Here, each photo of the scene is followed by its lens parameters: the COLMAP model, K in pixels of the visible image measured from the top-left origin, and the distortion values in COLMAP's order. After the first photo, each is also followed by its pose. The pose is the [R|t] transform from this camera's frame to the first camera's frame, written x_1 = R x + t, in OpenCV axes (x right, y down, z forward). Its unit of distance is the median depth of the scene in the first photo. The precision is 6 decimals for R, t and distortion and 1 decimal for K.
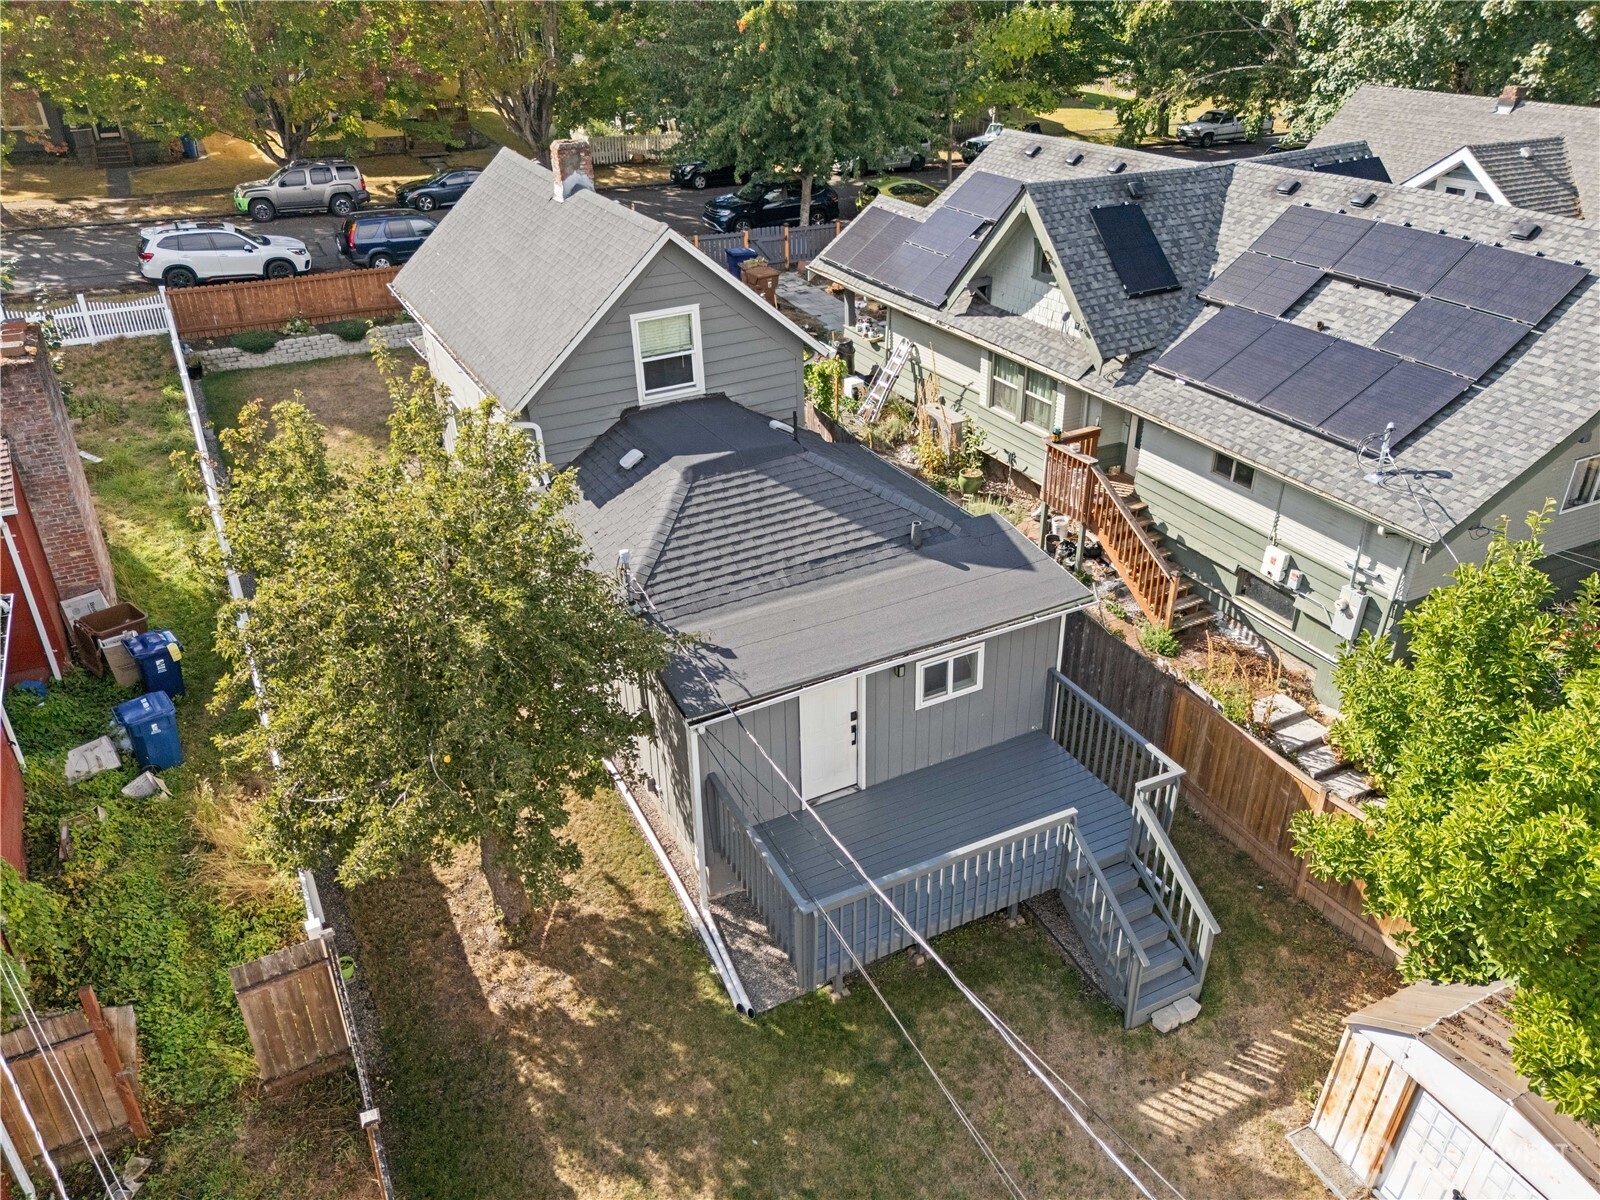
lens RADIAL K [[1186.7, 0, 797.9], [0, 1186.7, 590.8], [0, 0, 1]] dist [0.012190, -0.001323]
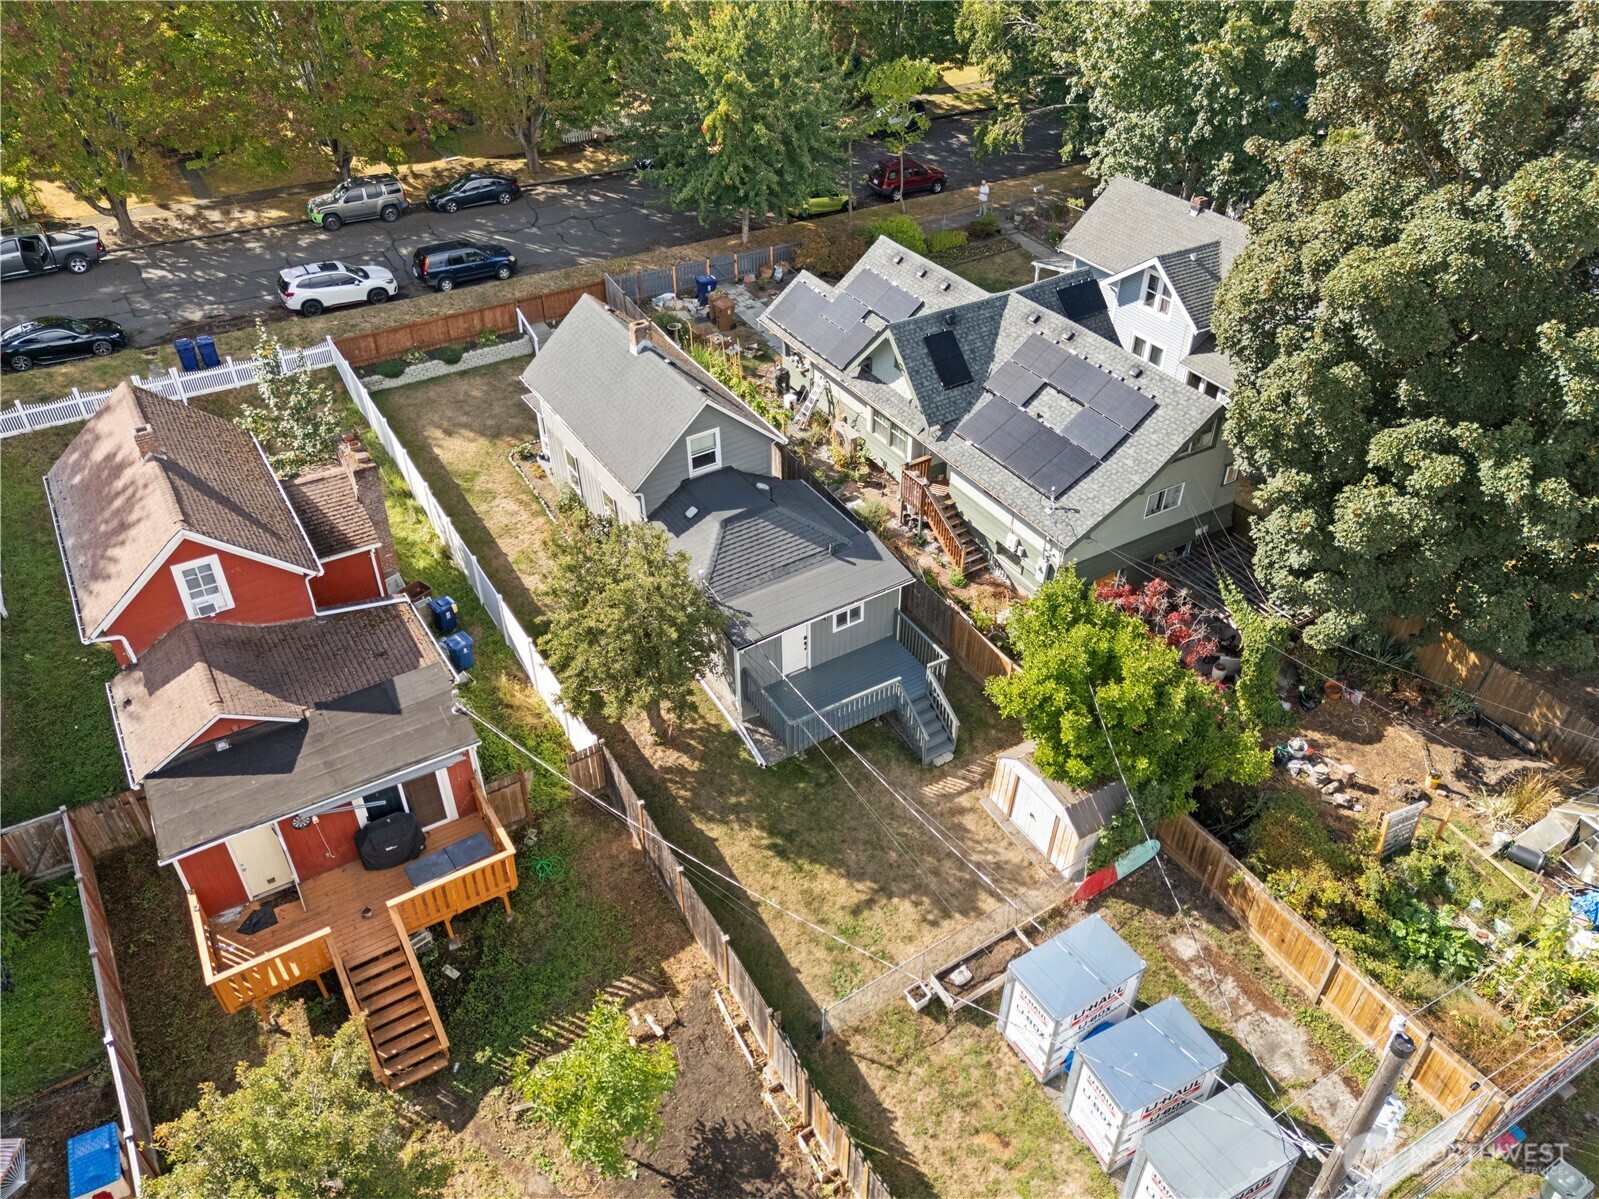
lens RADIAL K [[1185.9, 0, 802.9], [0, 1185.9, 602.1], [0, 0, 1]] dist [0.012190, -0.001323]
pose [[0.996847, -0.036076, 0.070678, -0.088507], [0.023611, 0.985187, 0.169851, -0.267744], [-0.075759, -0.167647, 0.982932, -0.929008]]
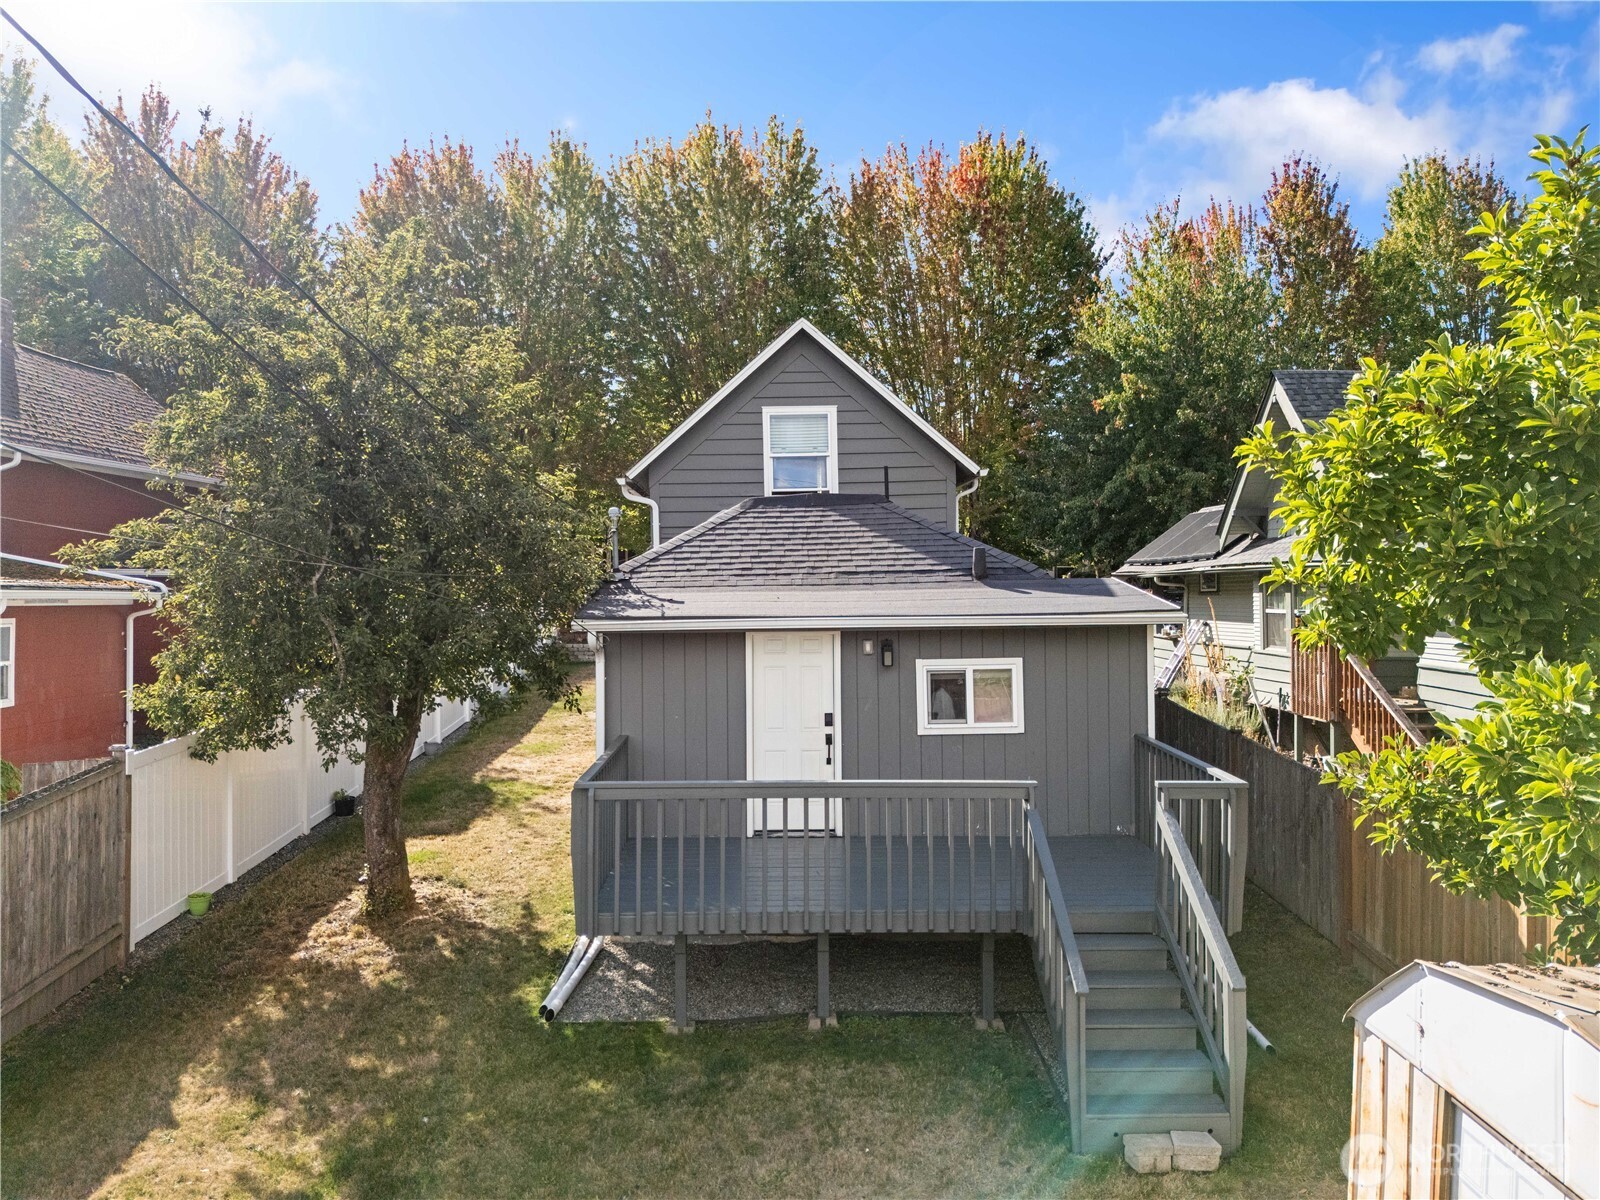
lens RADIAL K [[1186.7, 0, 803.0], [0, 1186.7, 598.0], [0, 0, 1]] dist [0.012190, -0.001323]
pose [[0.905601, 0.018645, -0.423721, 0.286904], [-0.213402, 0.883393, -0.417225, 0.289395], [0.366533, 0.468262, 0.803980, 0.261901]]
